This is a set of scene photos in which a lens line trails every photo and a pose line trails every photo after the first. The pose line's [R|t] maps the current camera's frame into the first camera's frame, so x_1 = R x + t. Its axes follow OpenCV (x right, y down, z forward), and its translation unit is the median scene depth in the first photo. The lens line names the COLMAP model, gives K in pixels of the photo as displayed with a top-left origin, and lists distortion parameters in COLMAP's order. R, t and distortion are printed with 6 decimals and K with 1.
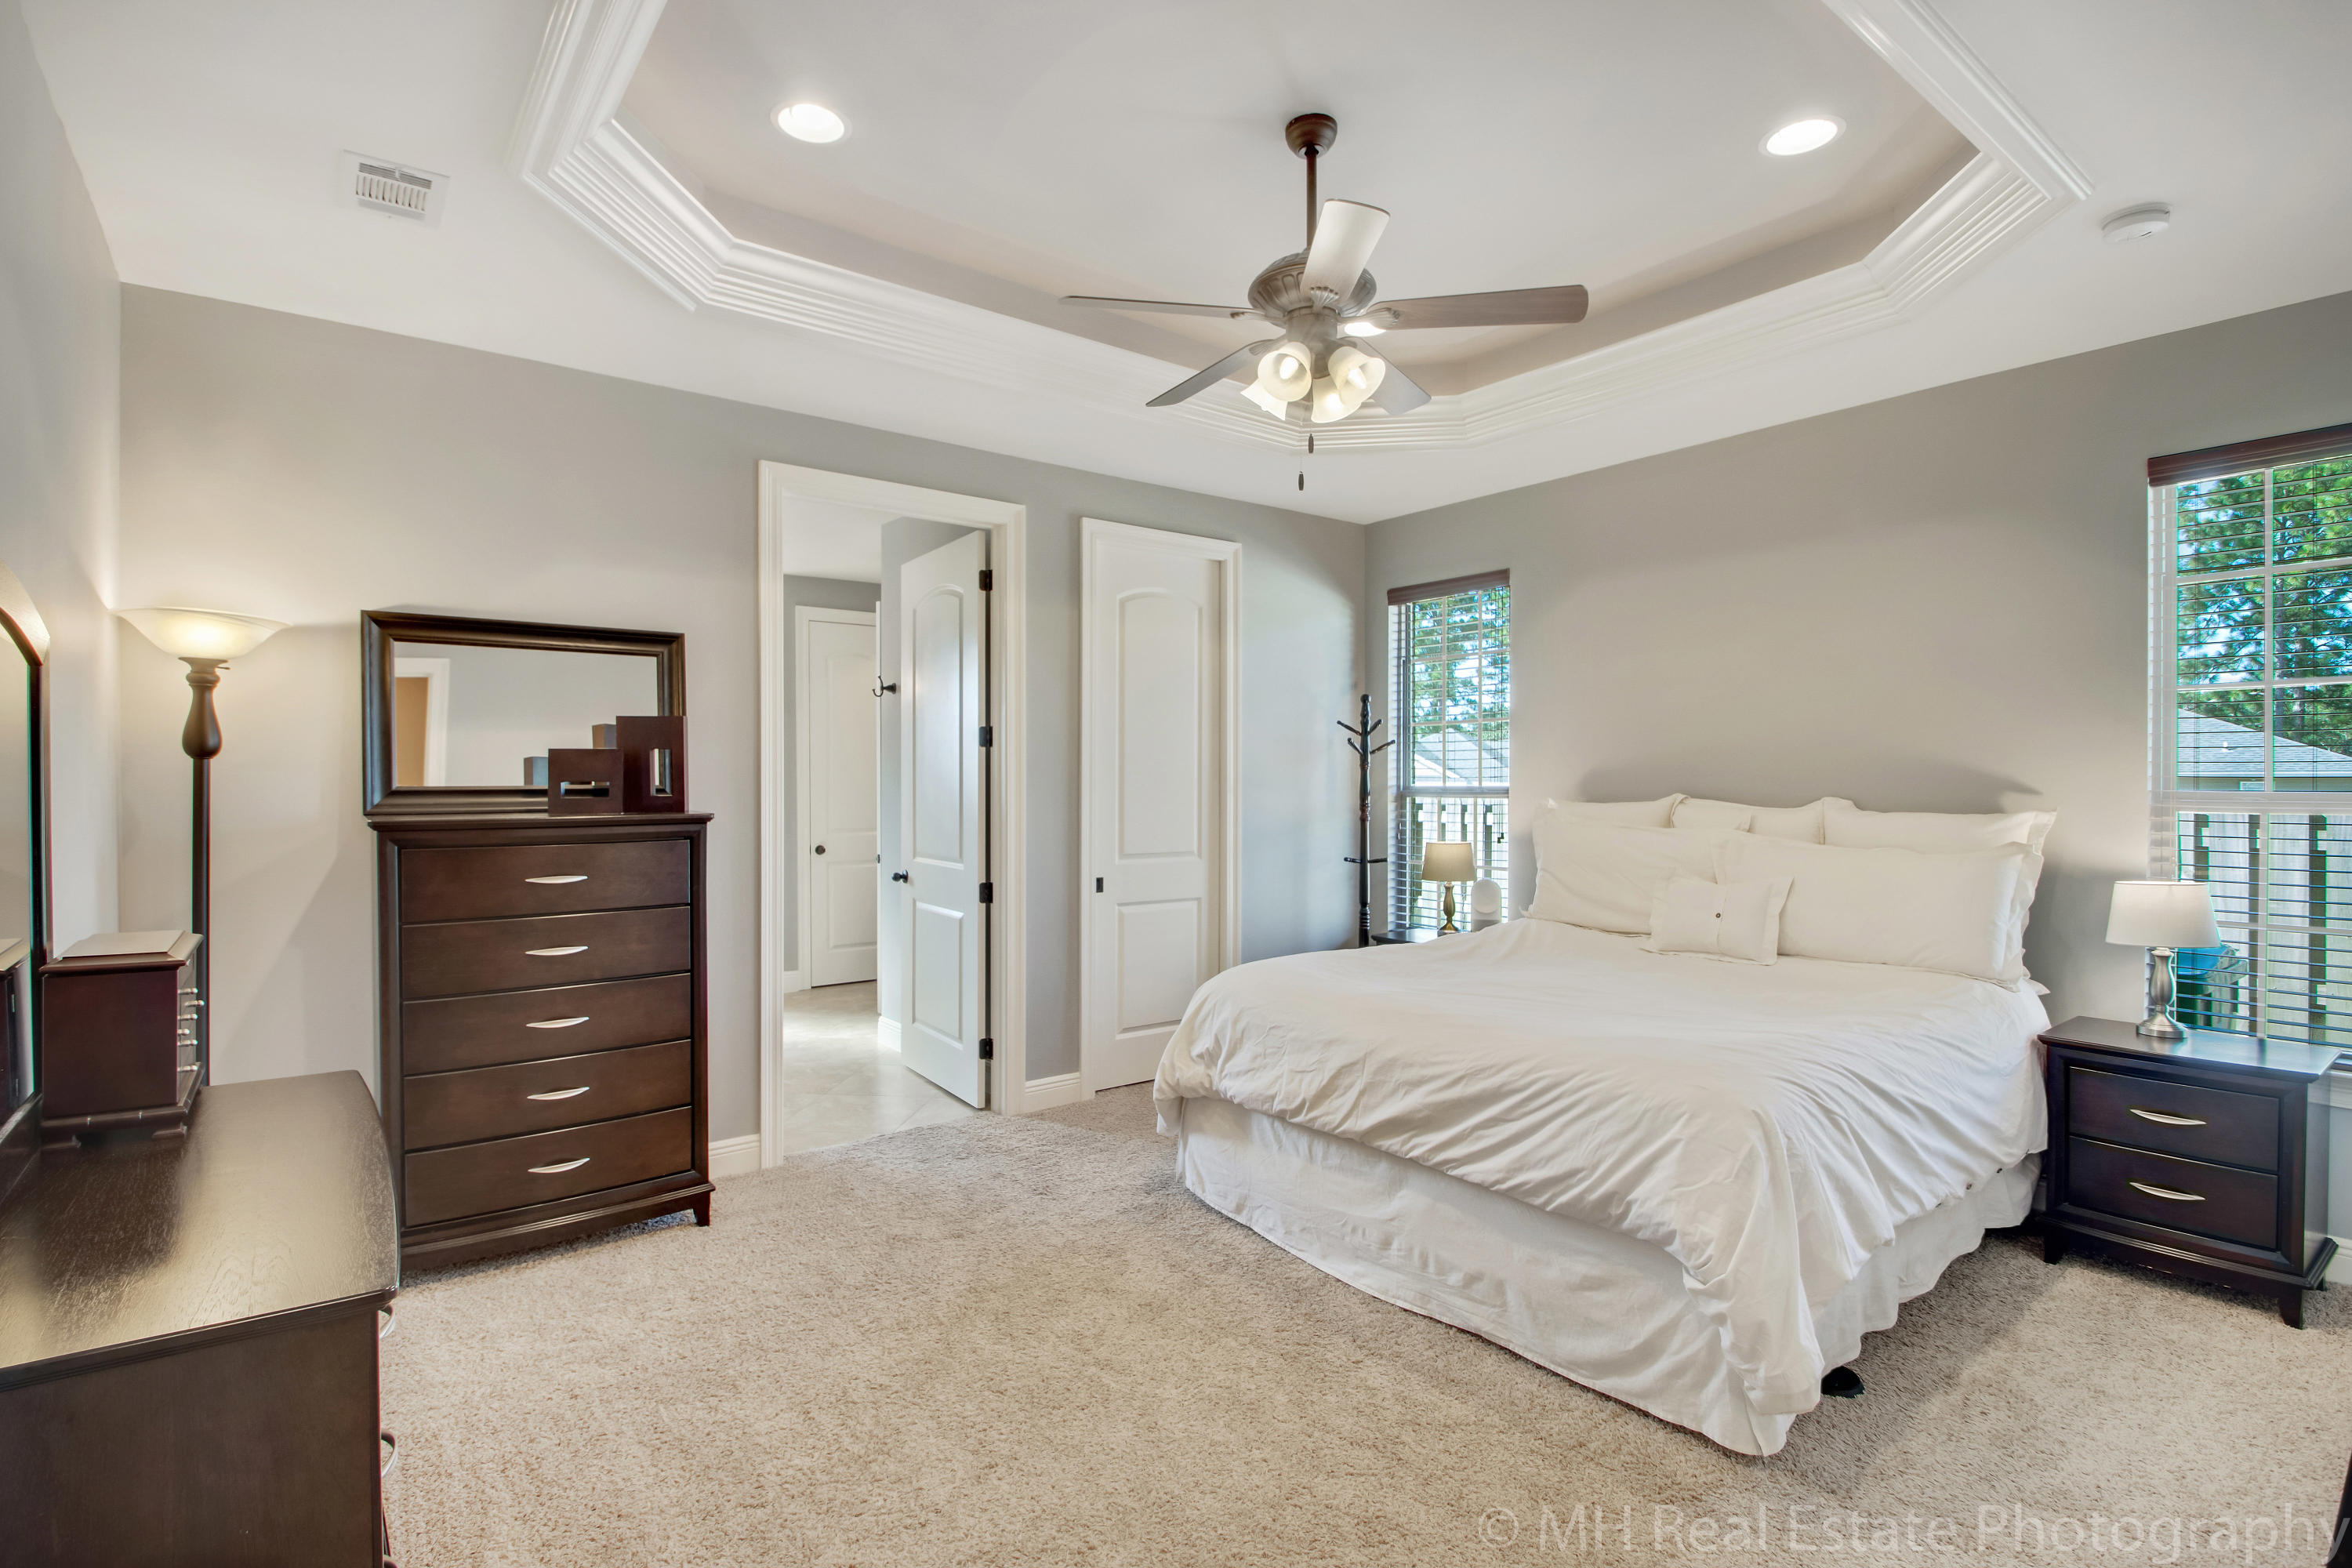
lens RADIAL K [[1110.6, 0, 1173.1], [0, 1110.6, 772.8], [0, 0, 1]] dist [0.008482, -0.004655]
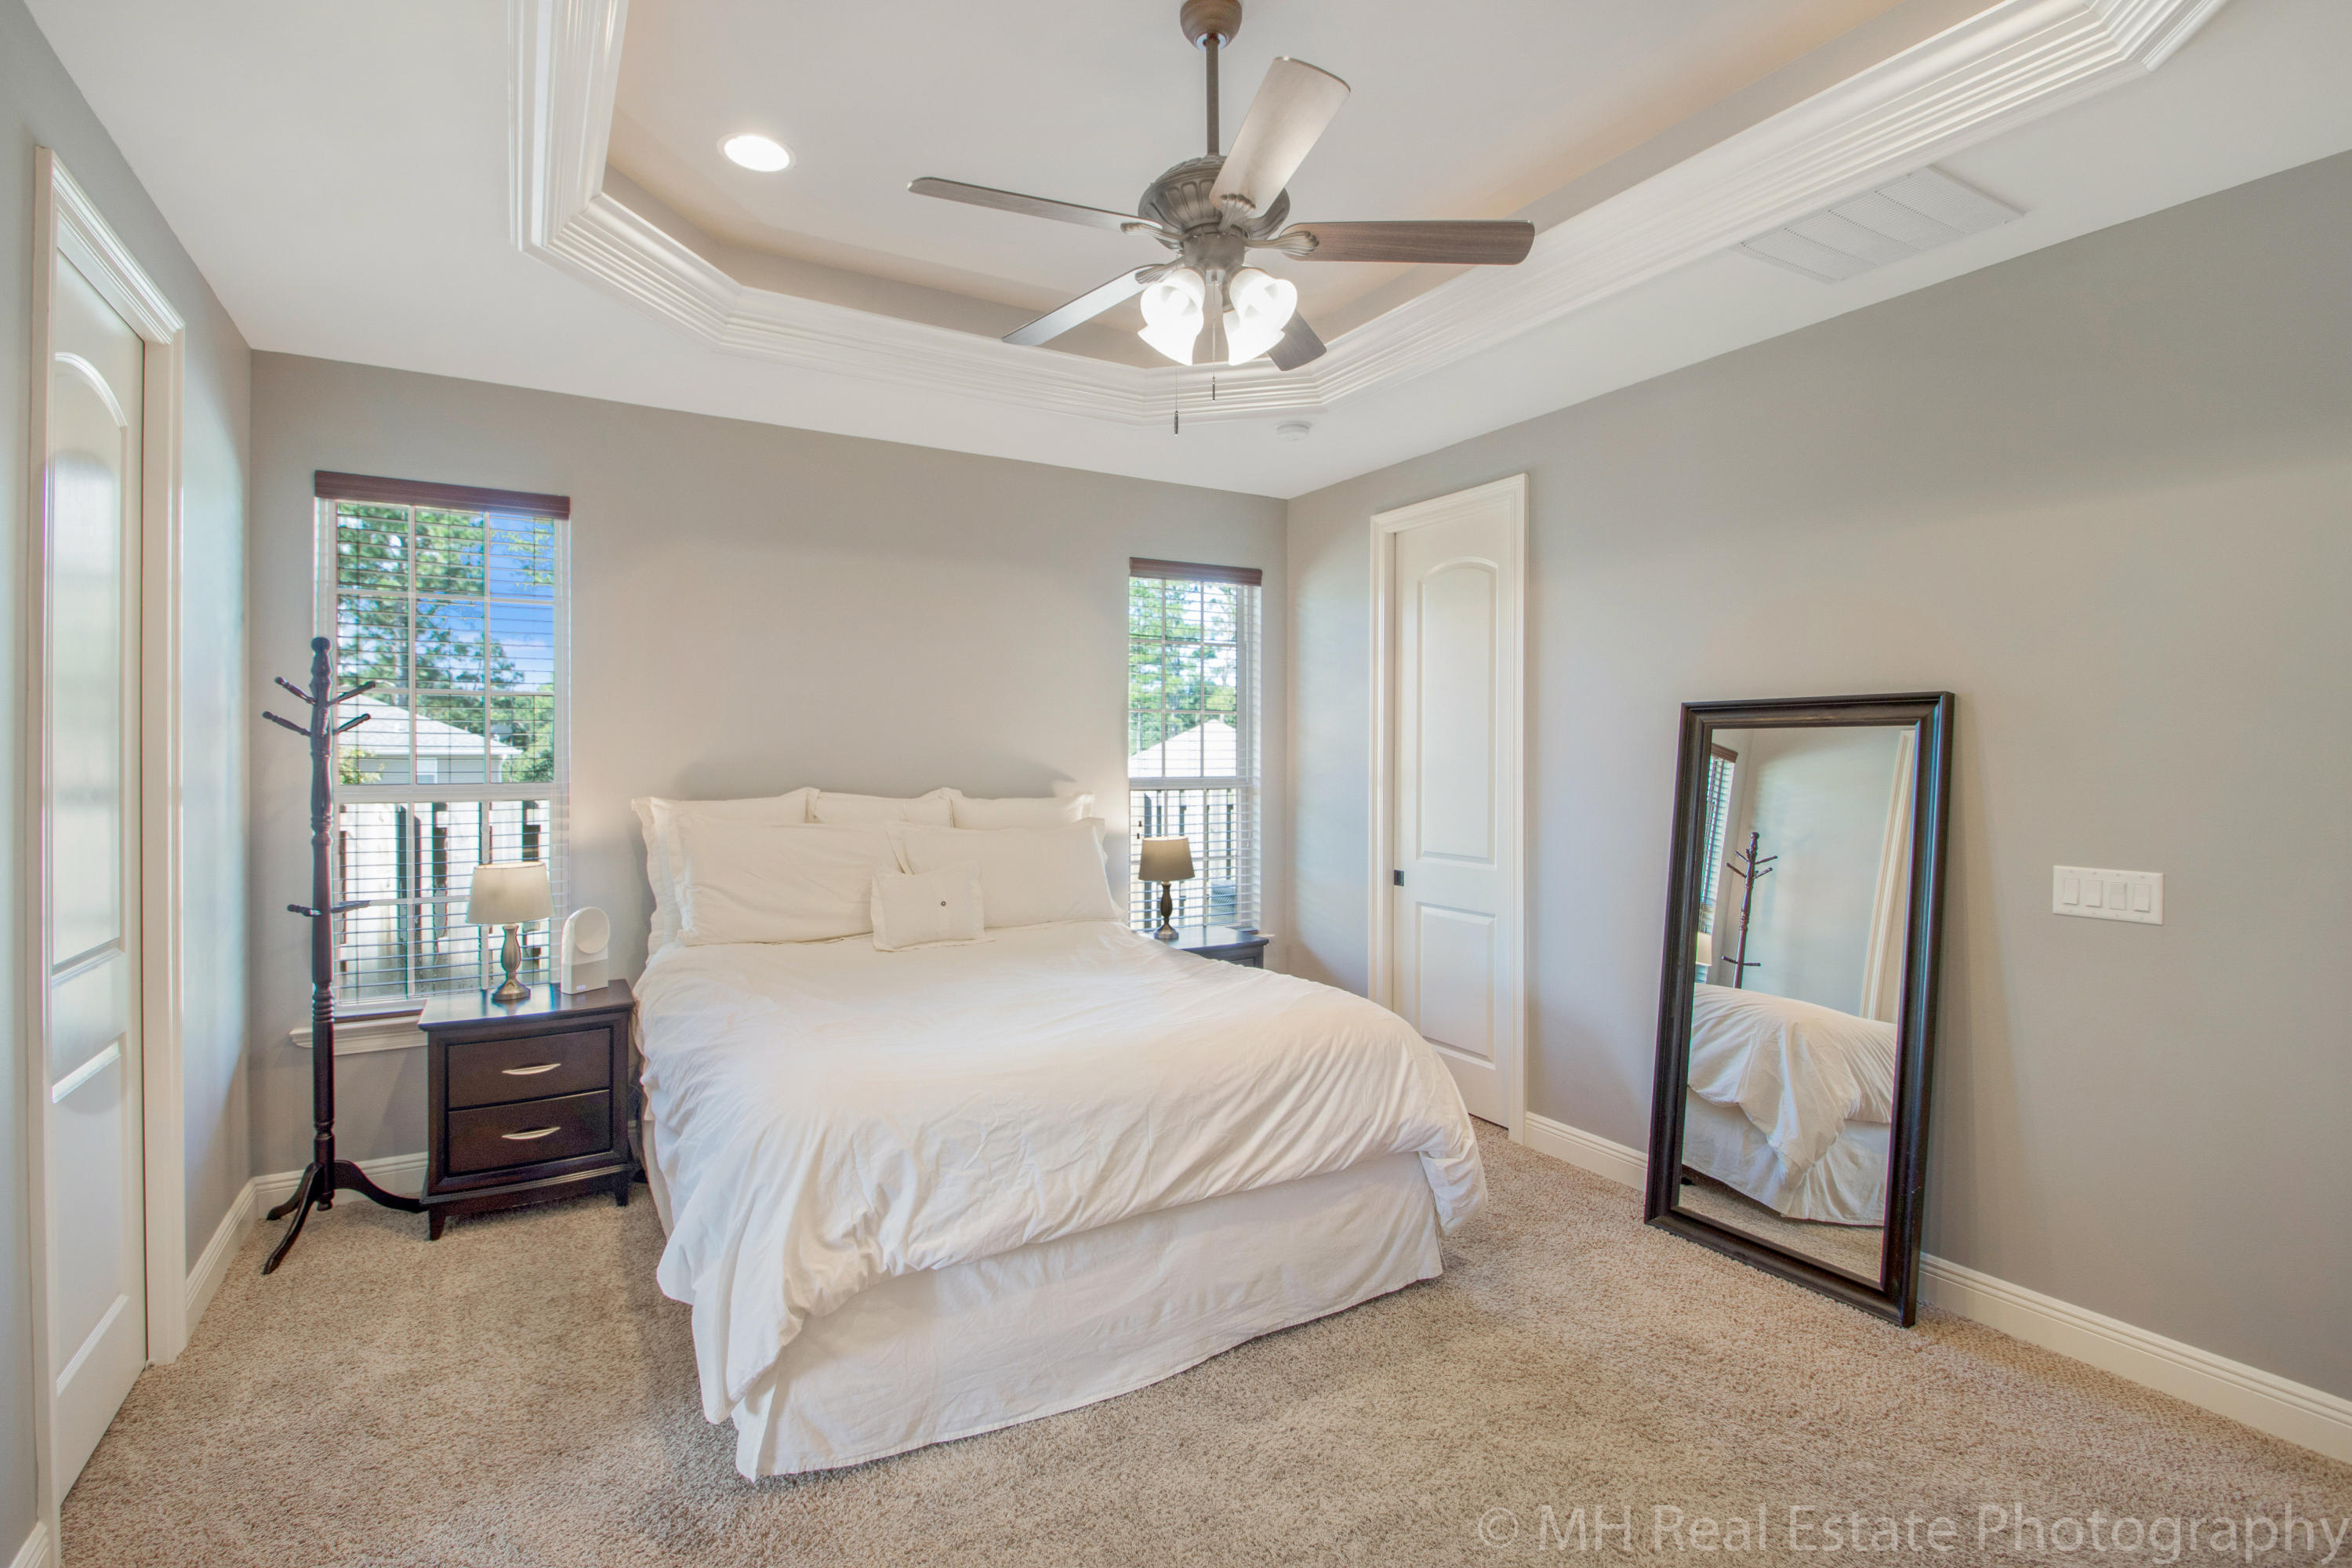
lens RADIAL K [[1110.6, 0, 1171.7], [0, 1110.6, 784.2], [0, 0, 1]] dist [0.008482, -0.004655]
pose [[0.141108, -0.020297, 0.989786, -0.636937], [0.005657, 0.999790, 0.019695, -0.007078], [-0.989978, 0.002820, 0.141194, 0.839879]]
